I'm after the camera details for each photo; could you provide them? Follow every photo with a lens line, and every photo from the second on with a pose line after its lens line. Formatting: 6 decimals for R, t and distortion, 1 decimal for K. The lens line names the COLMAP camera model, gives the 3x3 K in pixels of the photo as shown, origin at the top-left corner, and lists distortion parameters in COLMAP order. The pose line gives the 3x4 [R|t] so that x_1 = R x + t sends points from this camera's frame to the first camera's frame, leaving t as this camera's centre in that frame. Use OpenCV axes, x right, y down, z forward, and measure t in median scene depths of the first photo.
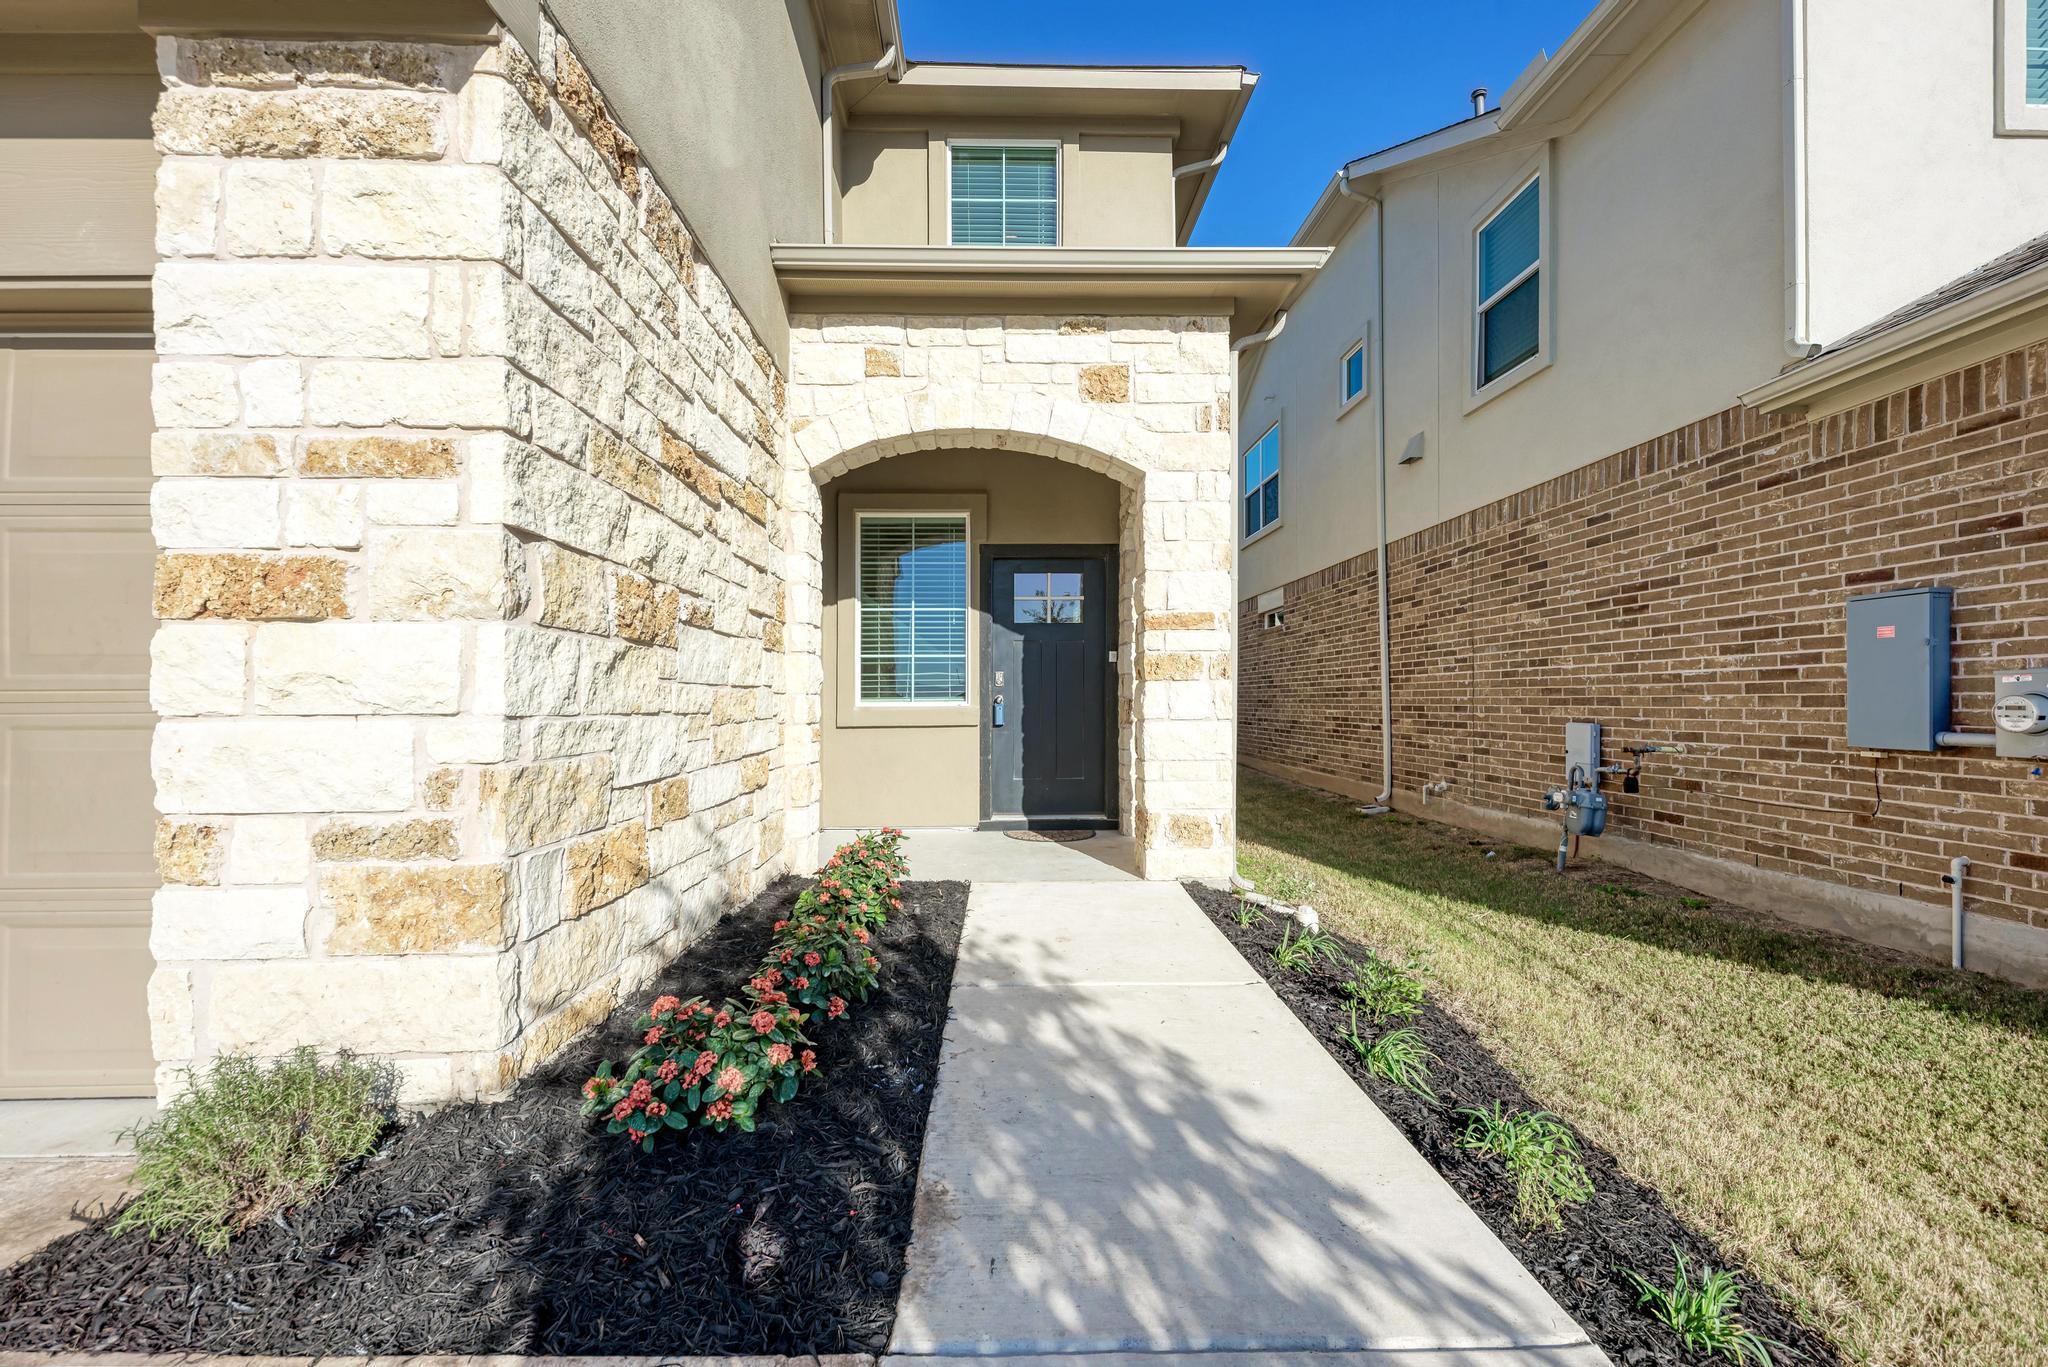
lens RADIAL K [[825.2, 0, 1018.9], [0, 825.2, 700.3], [0, 0, 1]] dist [0.004415, -0.000423]
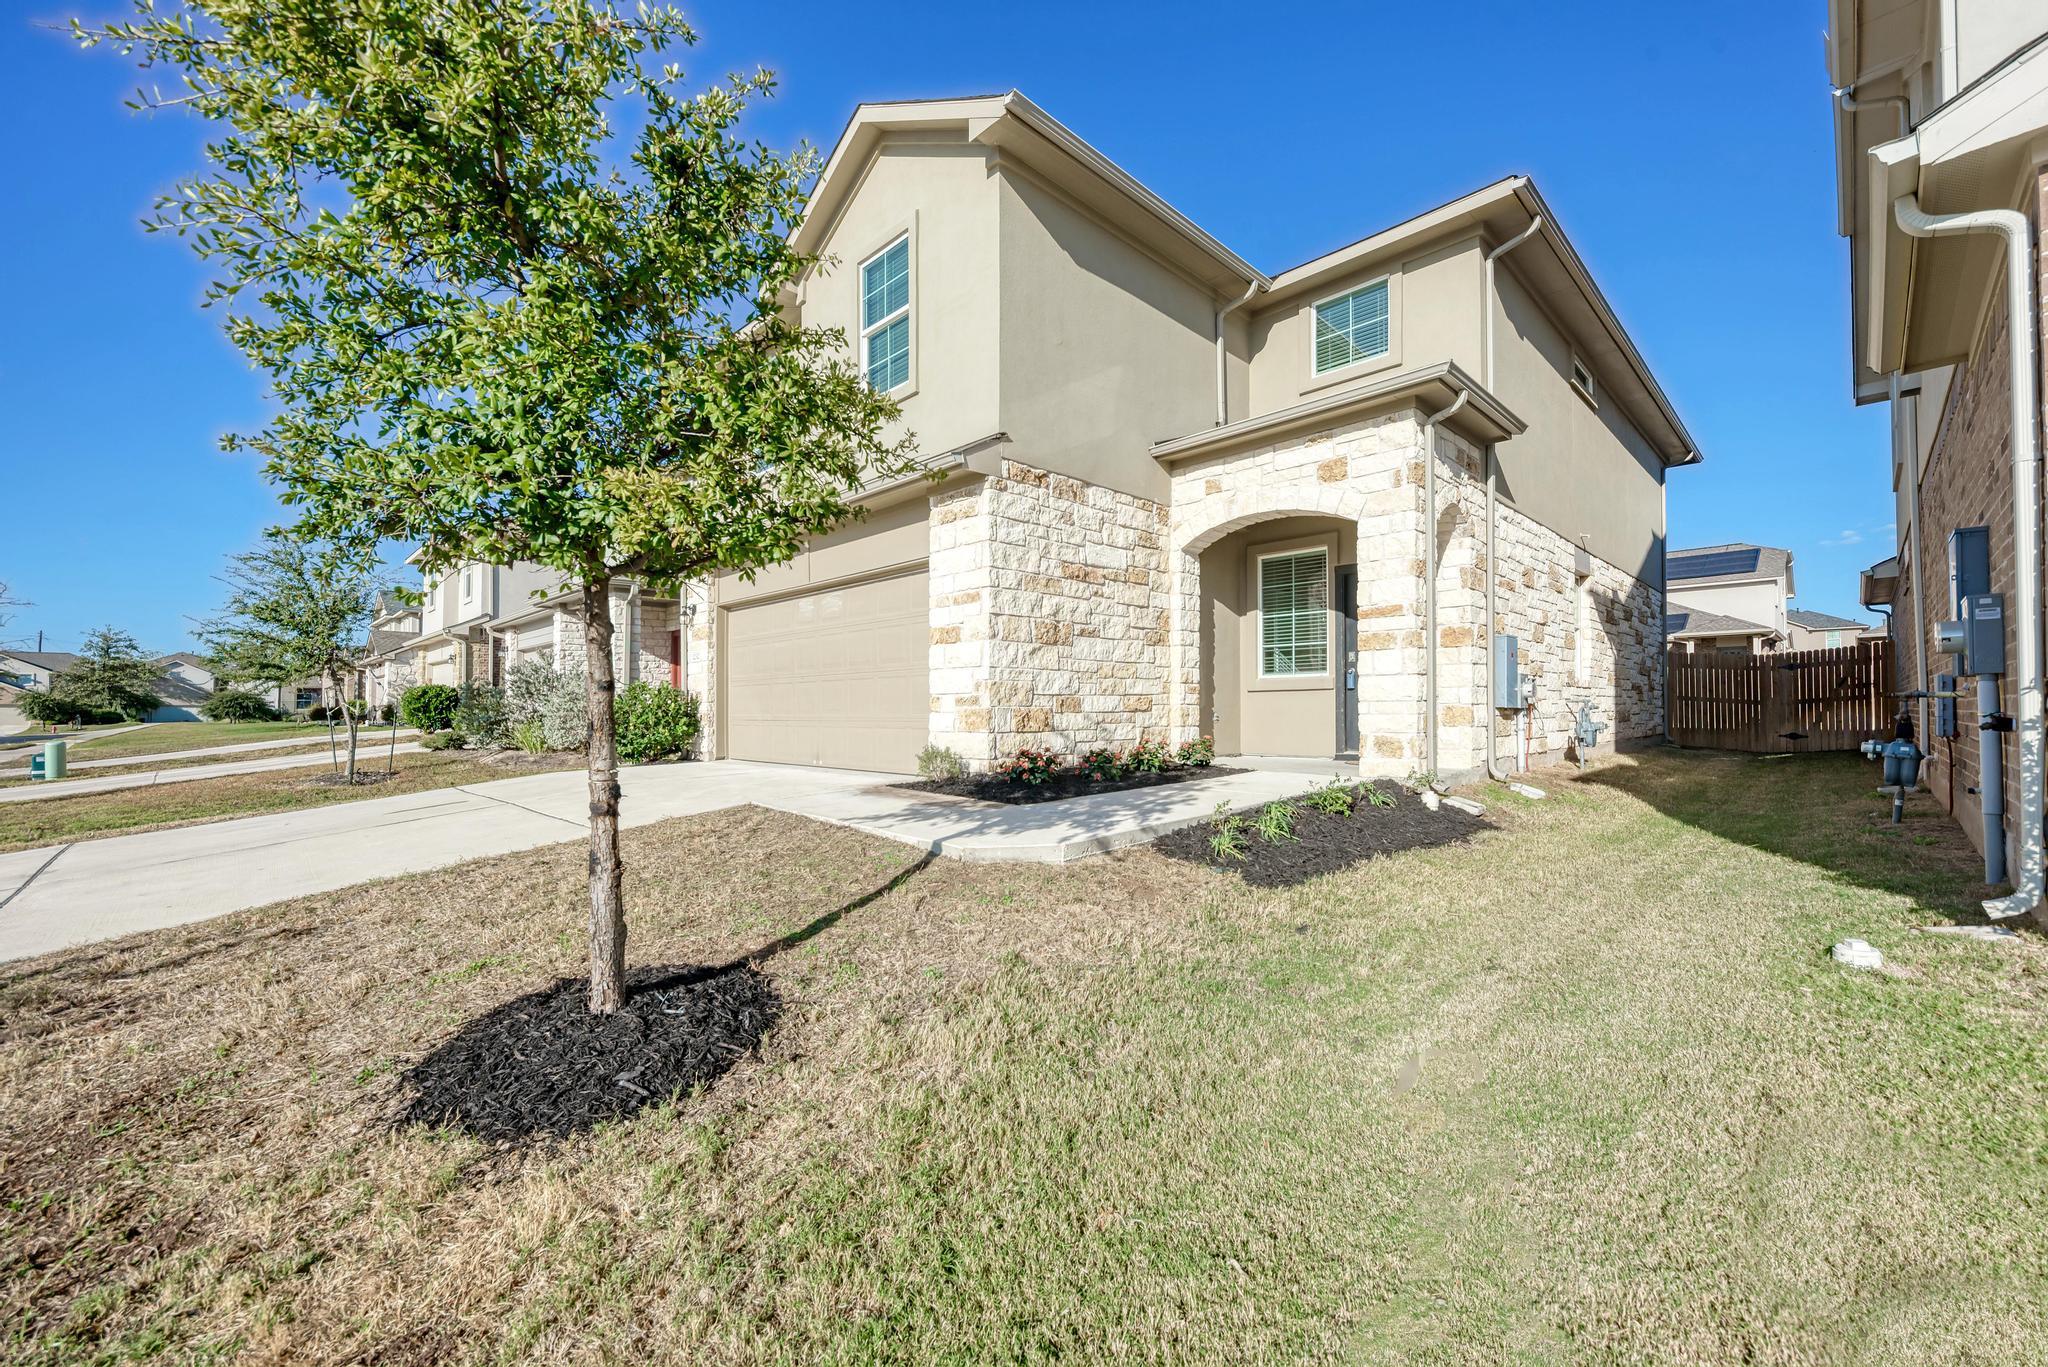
lens RADIAL K [[825.2, 0, 1024.4], [0, 825.2, 691.8], [0, 0, 1]] dist [0.004415, -0.000423]
pose [[0.680537, -0.013985, -0.732580, 0.891612], [0.002101, 0.999851, -0.017135, 0.081146], [0.732710, 0.010122, 0.680465, -0.559839]]
